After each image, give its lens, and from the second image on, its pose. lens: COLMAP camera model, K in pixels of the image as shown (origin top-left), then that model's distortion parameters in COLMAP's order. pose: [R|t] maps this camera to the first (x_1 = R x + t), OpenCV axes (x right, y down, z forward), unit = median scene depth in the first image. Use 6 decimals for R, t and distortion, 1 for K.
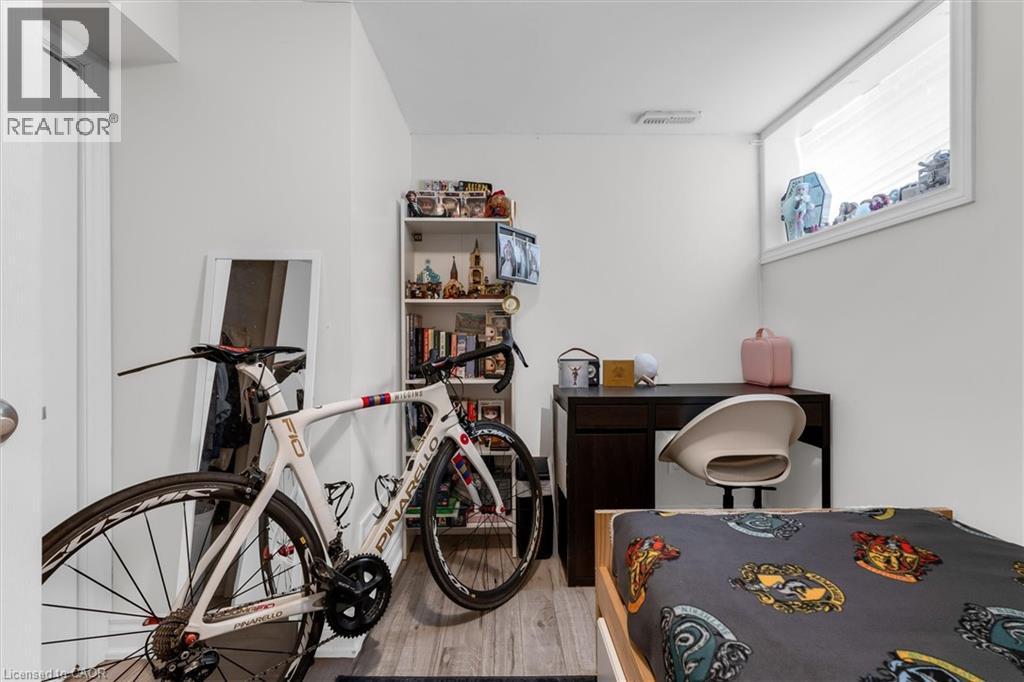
lens RADIAL K [[462.4, 0, 511.3], [0, 462.4, 341.9], [0, 0, 1]] dist [-0.000055, -0.000111]
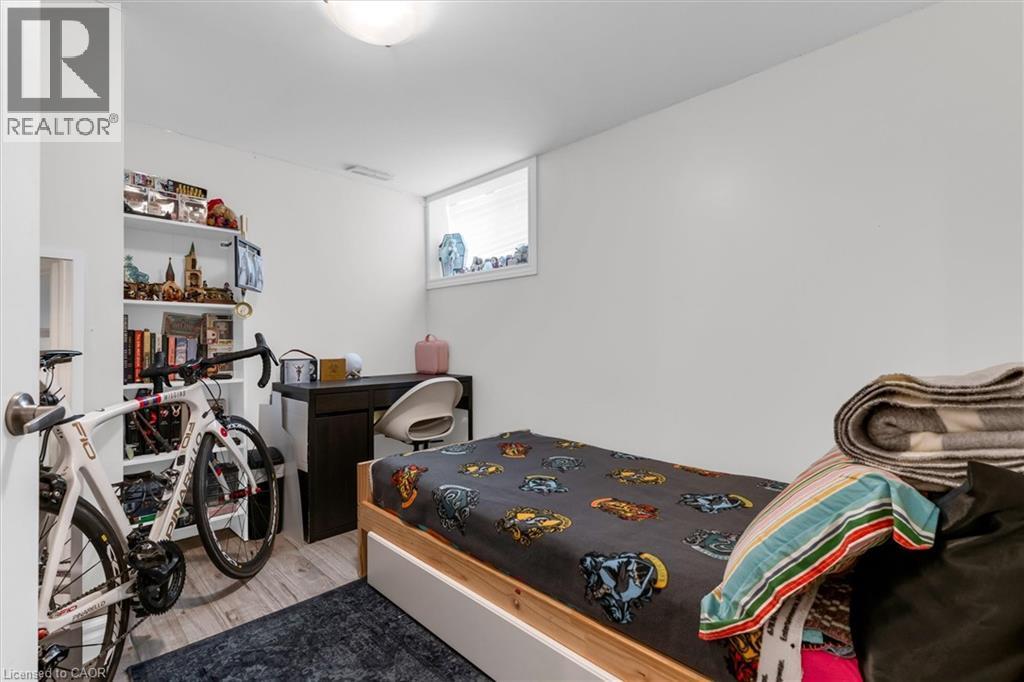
lens RADIAL K [[462.4, 0, 511.5], [0, 462.4, 341.2], [0, 0, 1]] dist [-0.000055, -0.000111]
pose [[0.709420, 0.001490, 0.704784, -0.351525], [0.001689, 0.999991, -0.003815, -0.002839], [-0.704783, 0.003897, 0.709412, -0.245490]]
